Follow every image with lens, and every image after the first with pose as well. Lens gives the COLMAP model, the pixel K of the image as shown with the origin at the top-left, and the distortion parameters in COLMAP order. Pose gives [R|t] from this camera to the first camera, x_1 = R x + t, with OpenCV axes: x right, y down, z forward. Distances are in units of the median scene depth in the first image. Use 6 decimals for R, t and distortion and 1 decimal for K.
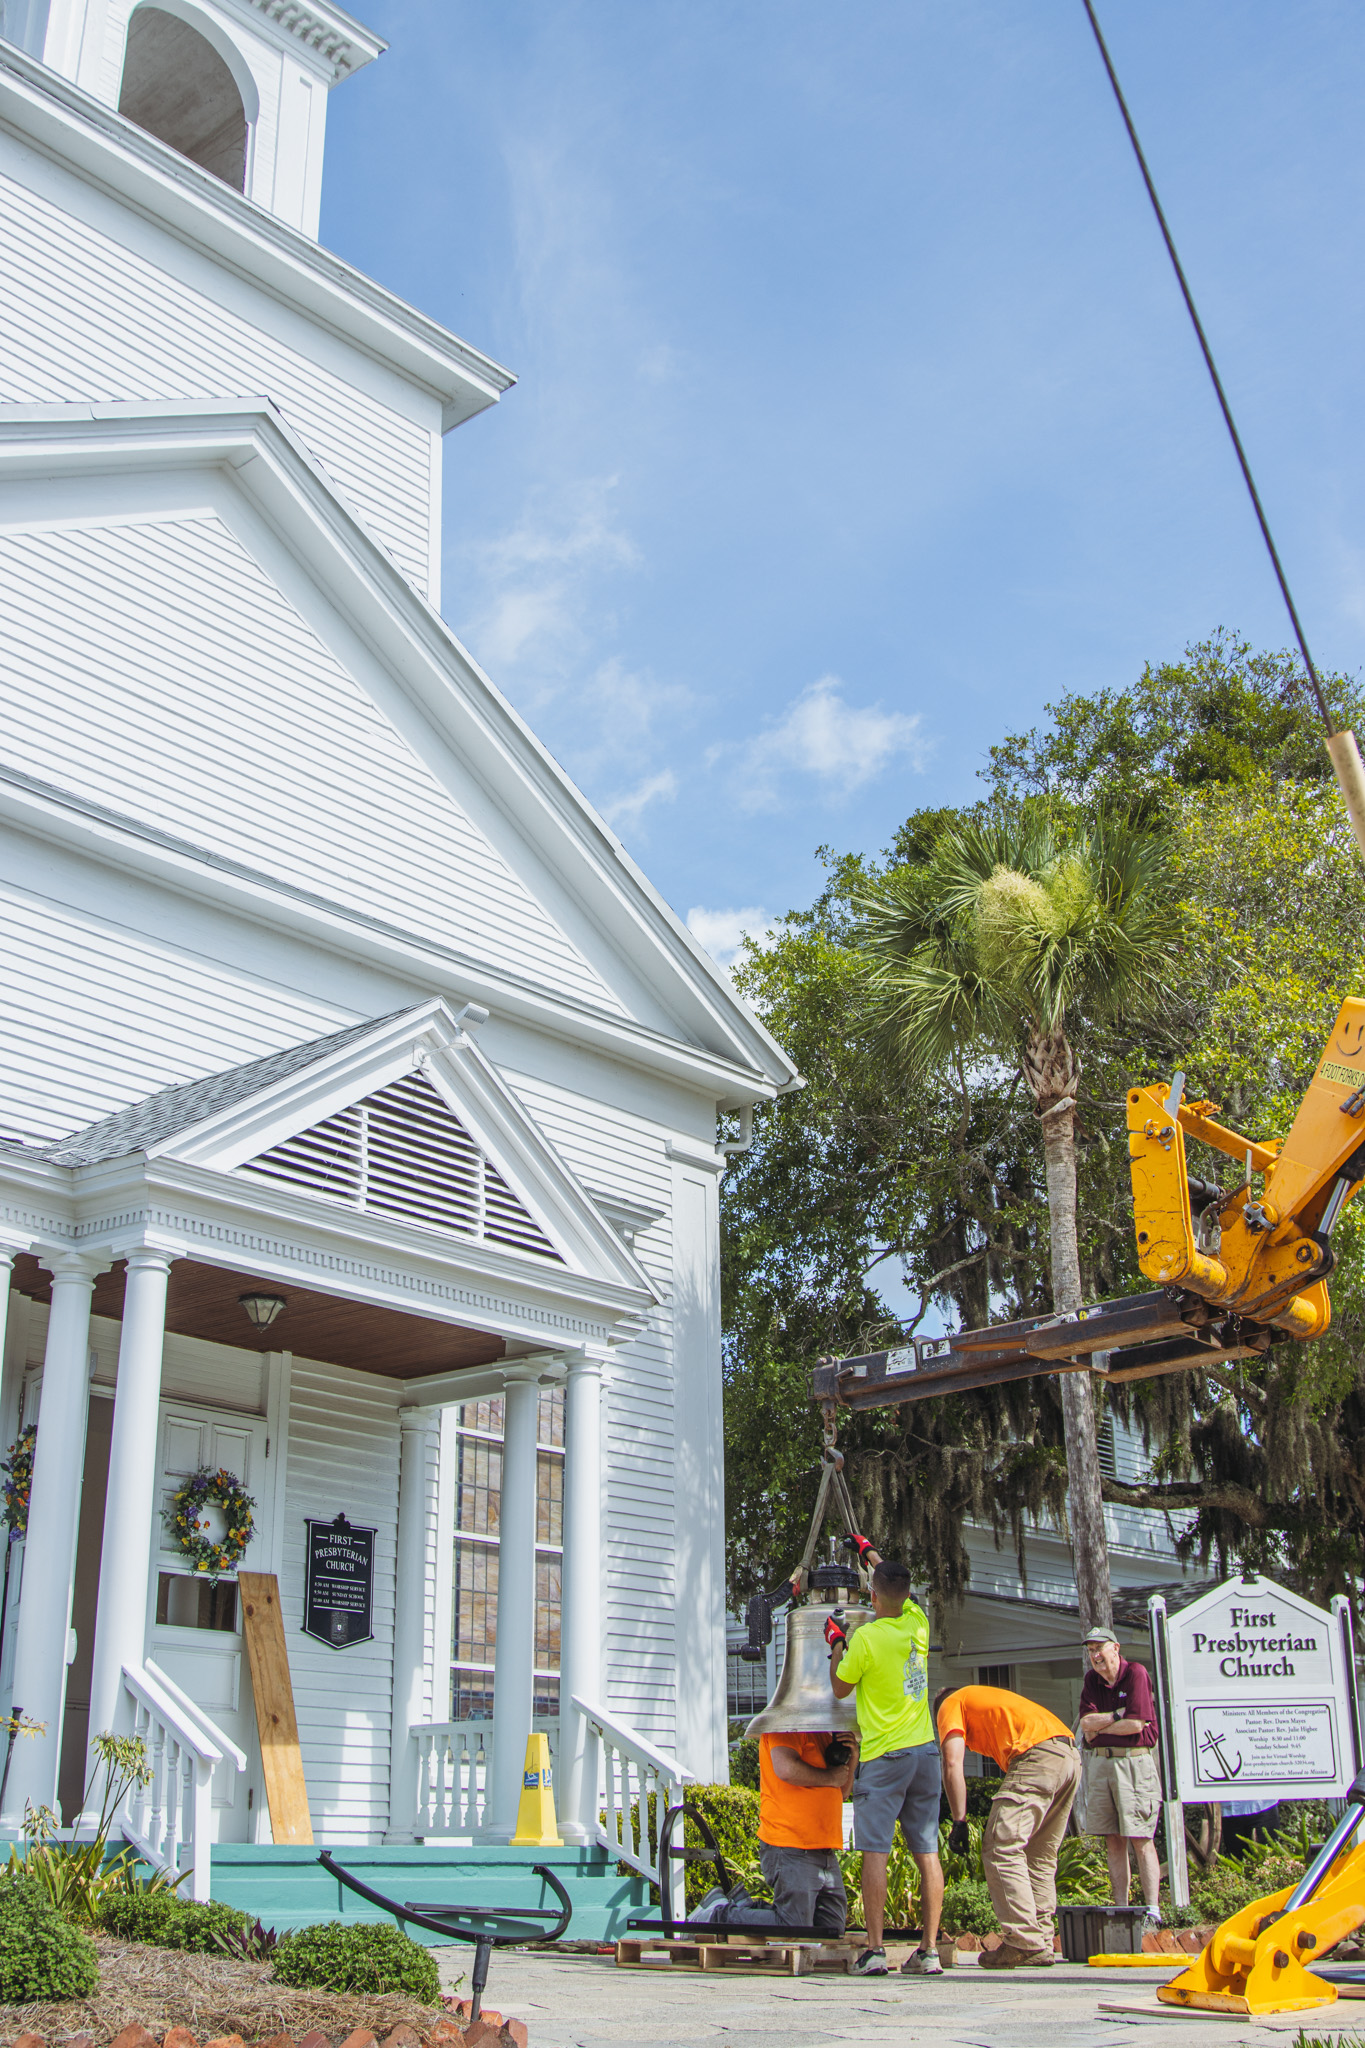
lens RADIAL K [[2237.6, 0, 689.0], [0, 2237.6, 1003.4], [0, 0, 1]] dist [-0.150854, 0.123134]
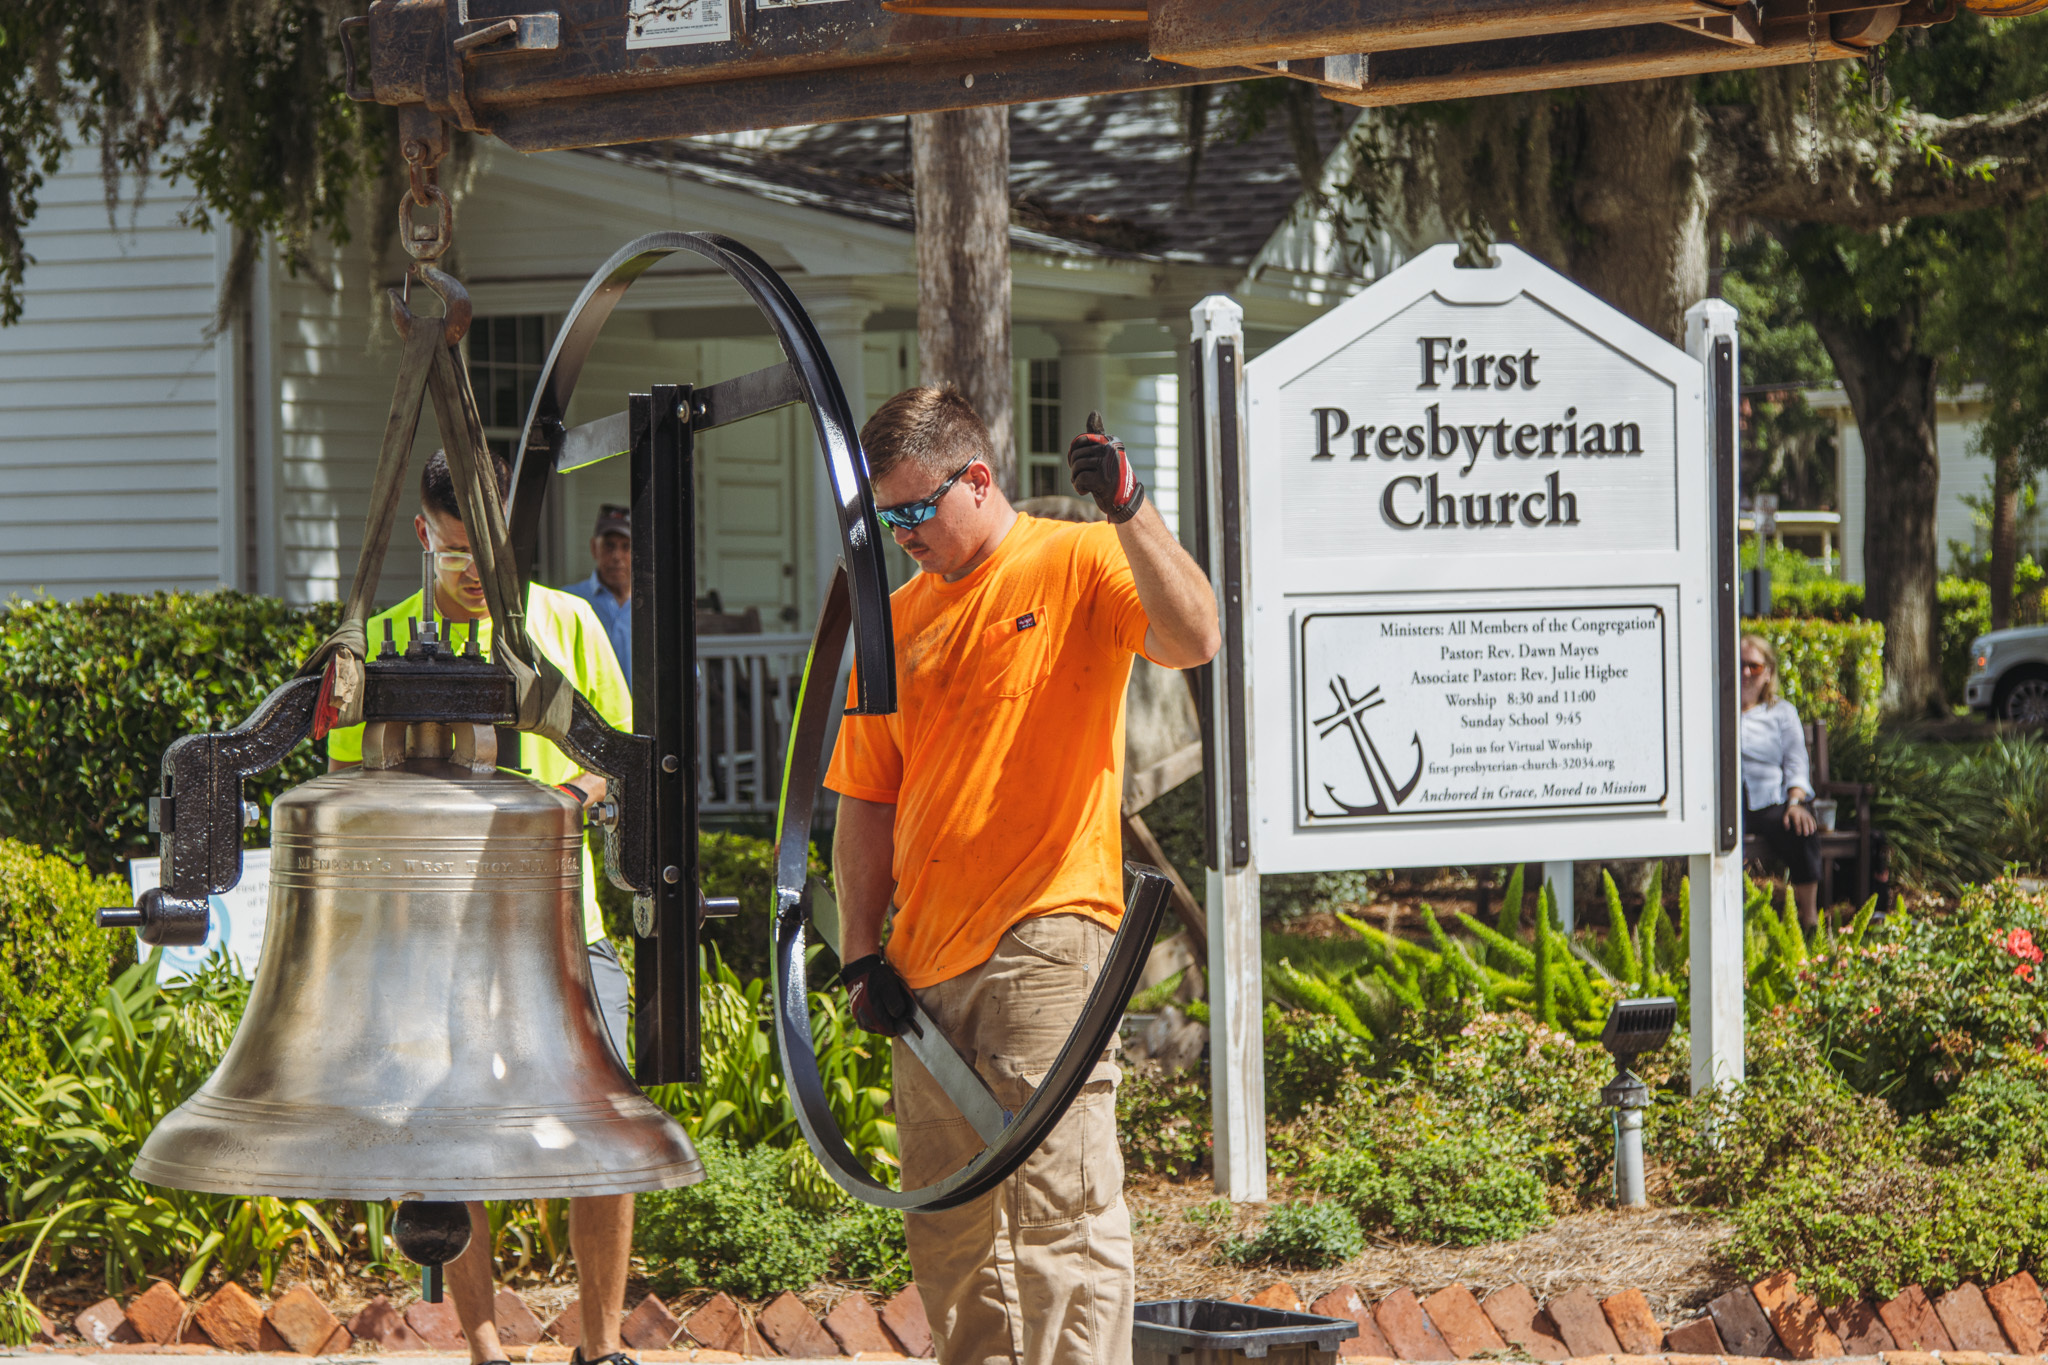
lens RADIAL K [[5851.4, 0, 1062.4], [0, 5851.4, 682.1], [0, 0, 1]] dist [0.366853, -2.889741]
pose [[0.965244, -0.011958, 0.261077, -0.053763], [-0.087020, 0.927246, 0.364200, -0.009382], [-0.246438, -0.374261, 0.893978, 0.158367]]
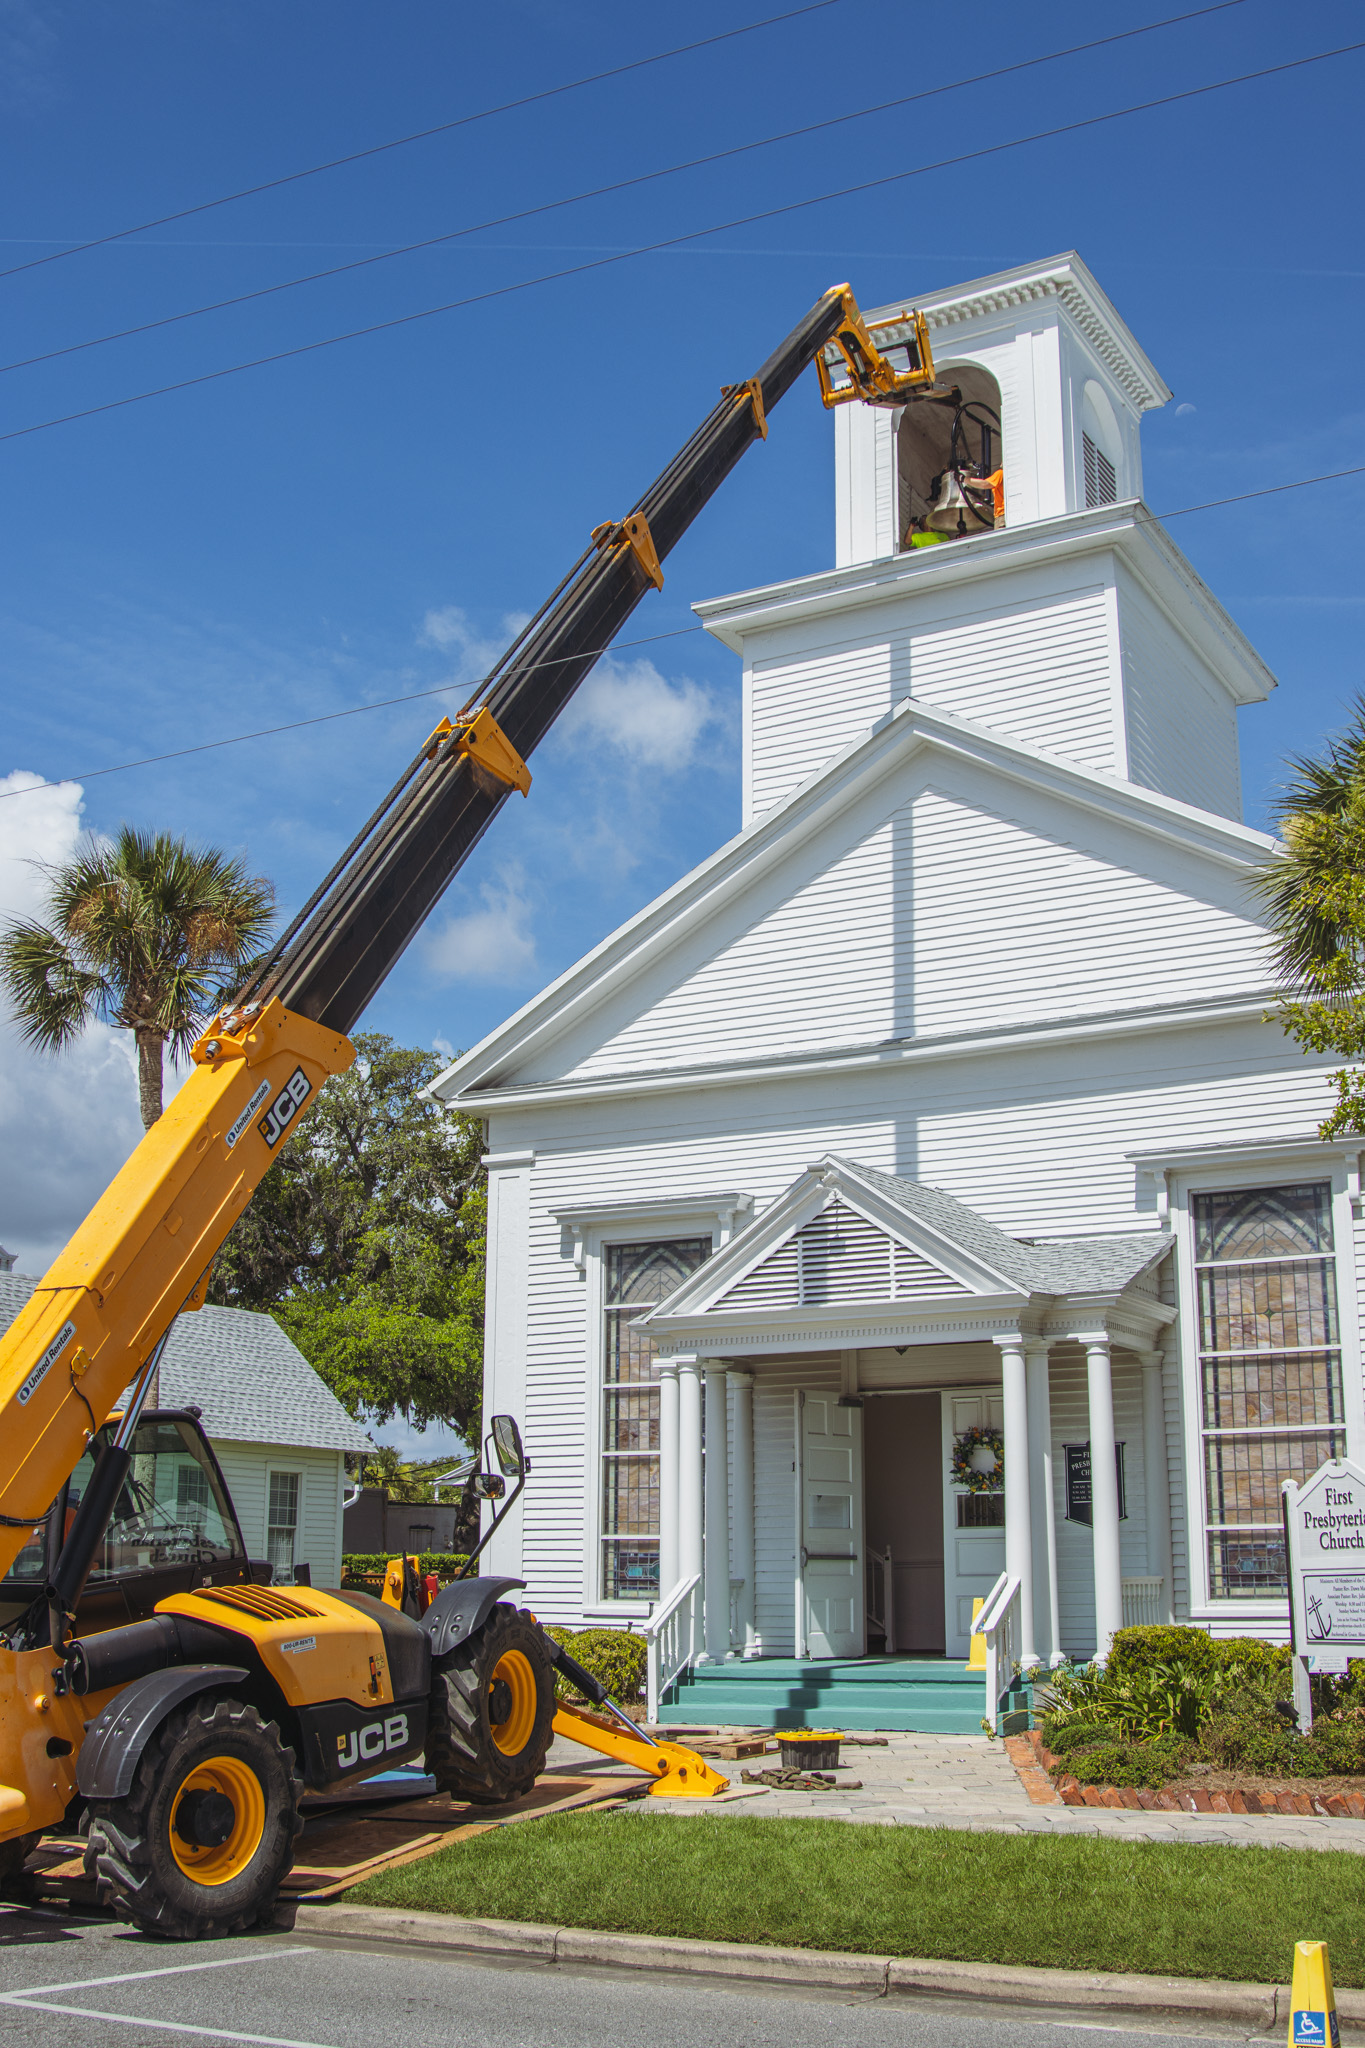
lens RADIAL K [[2223.5, 0, 682.5], [0, 2223.5, 1024.0], [0, 0, 1]] dist [-0.124675, 0.030645]
pose [[0.182968, -0.229491, -0.955958, 1.326147], [0.360981, 0.920136, -0.151801, 0.108165], [0.914448, -0.317308, 0.251197, 0.495894]]
